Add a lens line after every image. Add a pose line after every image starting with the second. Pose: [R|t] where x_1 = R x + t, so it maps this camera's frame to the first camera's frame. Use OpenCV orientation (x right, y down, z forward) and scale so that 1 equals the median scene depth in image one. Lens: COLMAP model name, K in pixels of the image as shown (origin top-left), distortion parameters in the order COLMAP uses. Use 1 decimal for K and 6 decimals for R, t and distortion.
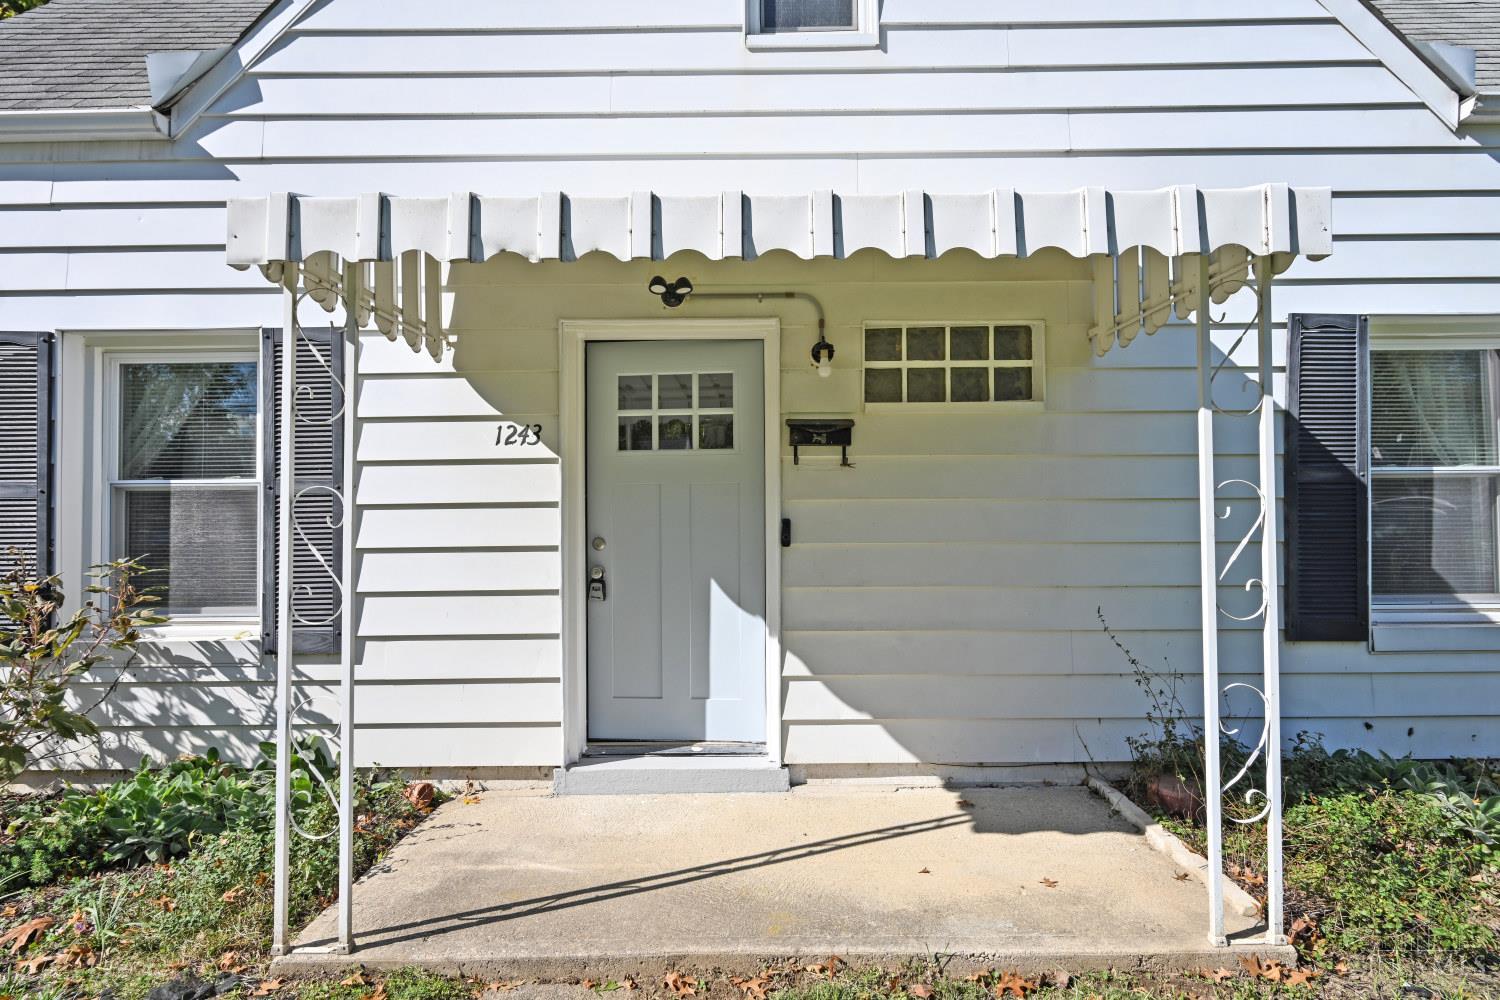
lens RADIAL K [[782.0, 0, 750.0], [0, 782.0, 502.9], [0, 0, 1]] dist [0.002436, 0.000749]
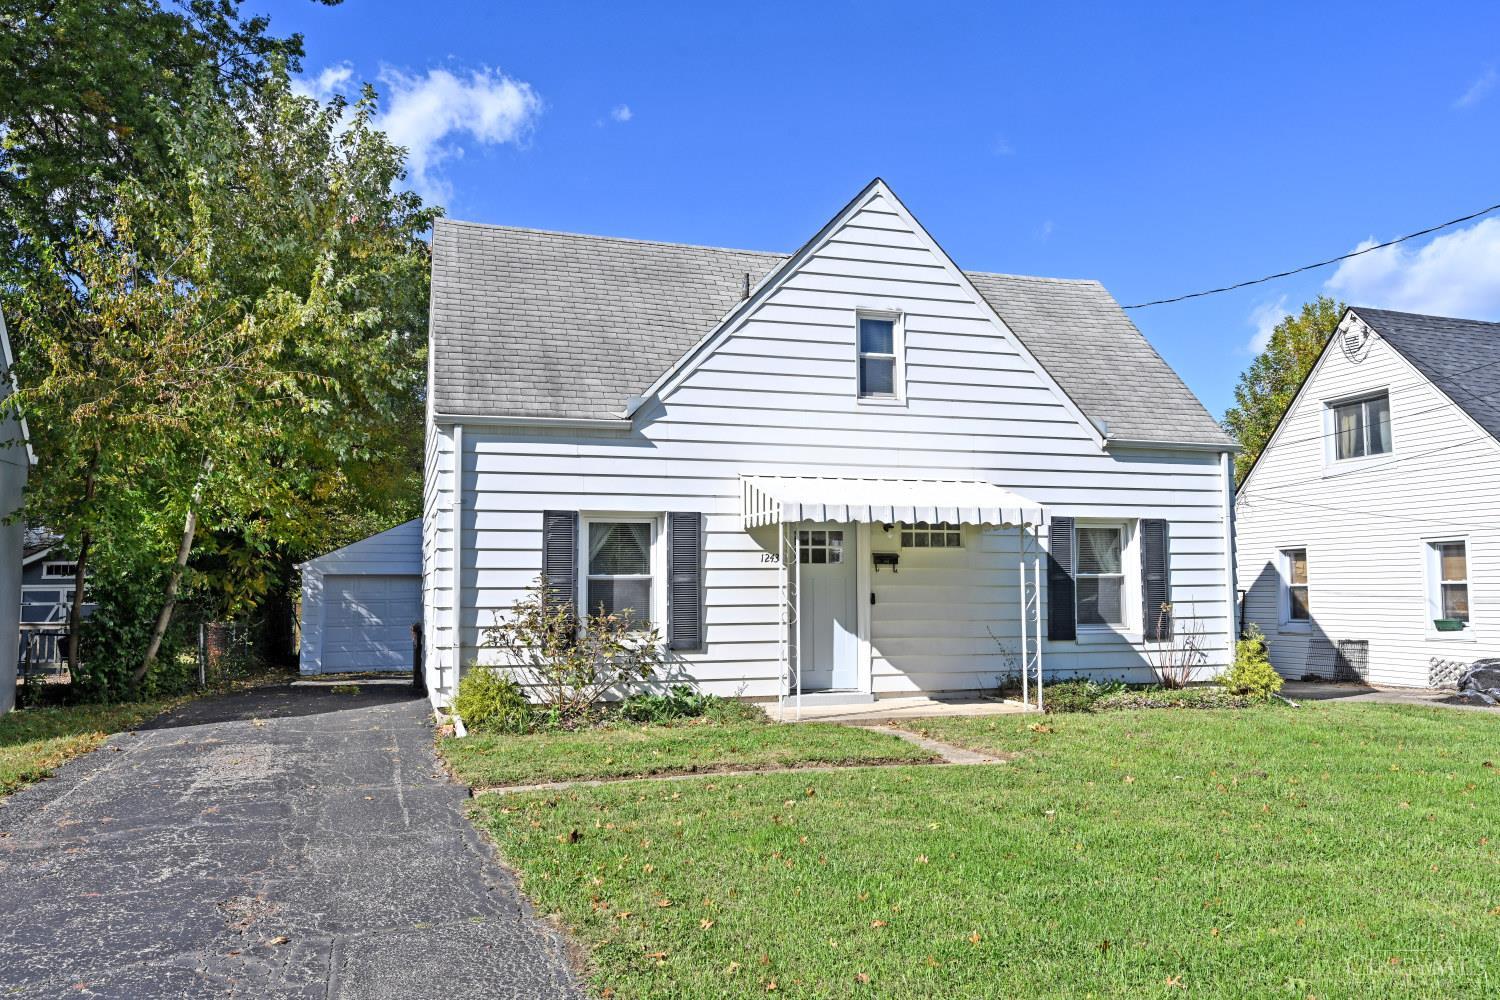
lens RADIAL K [[1120.1, 0, 746.4], [0, 1120.1, 508.3], [0, 0, 1]] dist [-0.003993, 0.003036]
pose [[0.955539, 0.026146, 0.293703, -1.388489], [-0.009599, 0.998291, -0.057641, -0.040136], [-0.294708, 0.052259, 0.954157, -2.293221]]
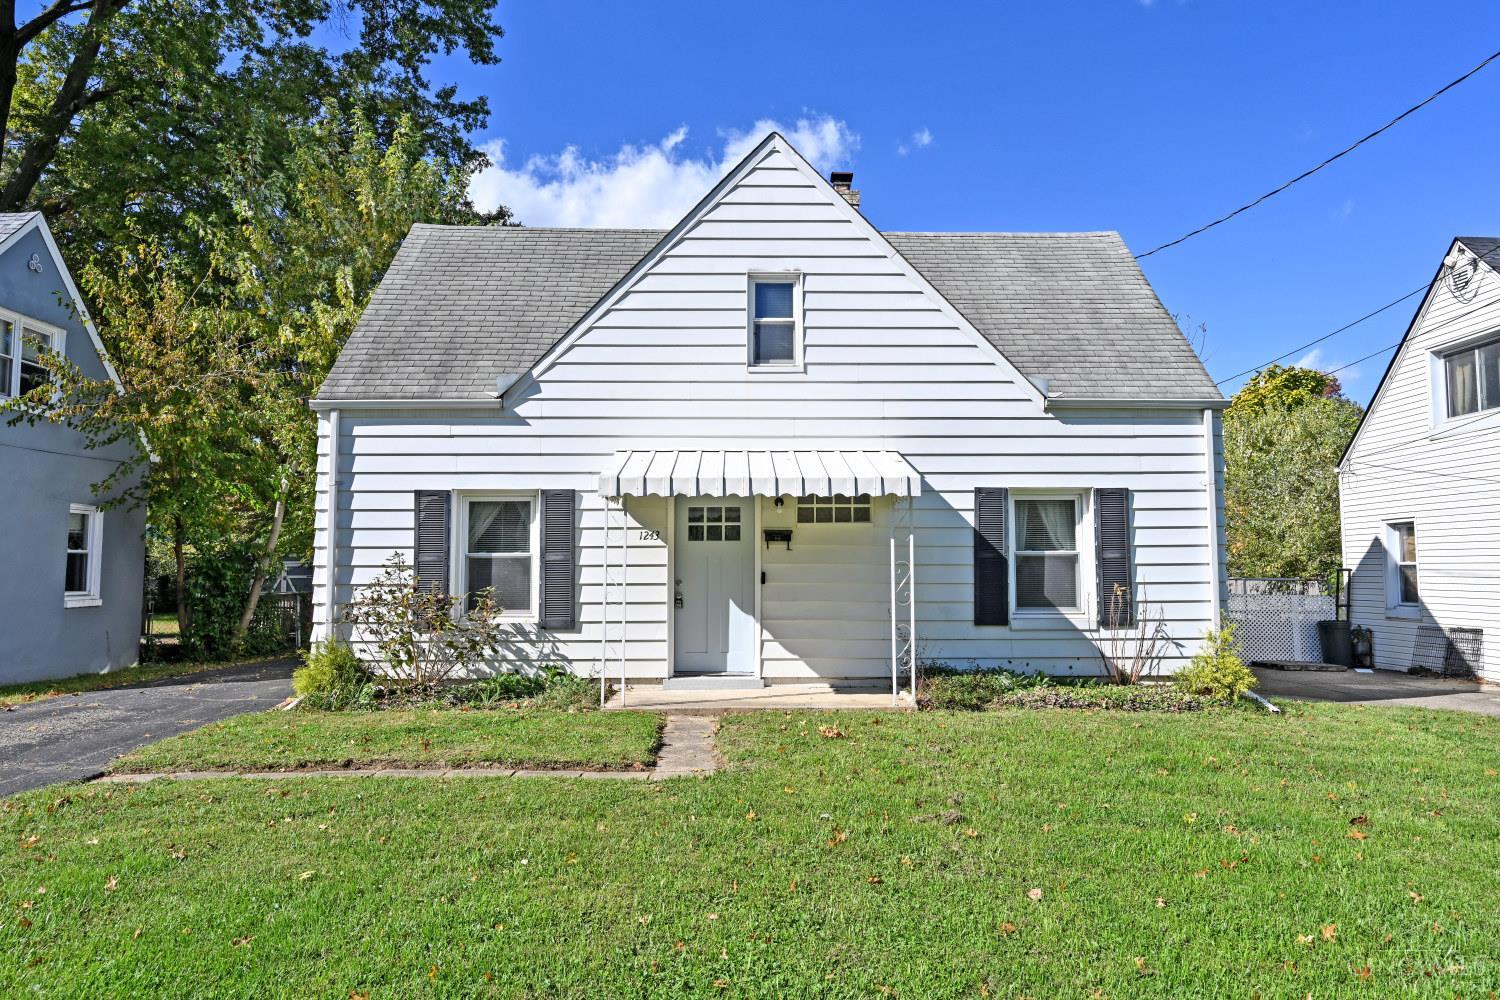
lens RADIAL K [[959.6, 0, 752.1], [0, 959.6, 499.3], [0, 0, 1]] dist [-0.000854, 0.002514]
pose [[0.999735, 0.008325, 0.021483, -0.051339], [-0.007222, 0.998678, -0.050896, -0.051273], [-0.021879, 0.050727, 0.998473, -1.882839]]
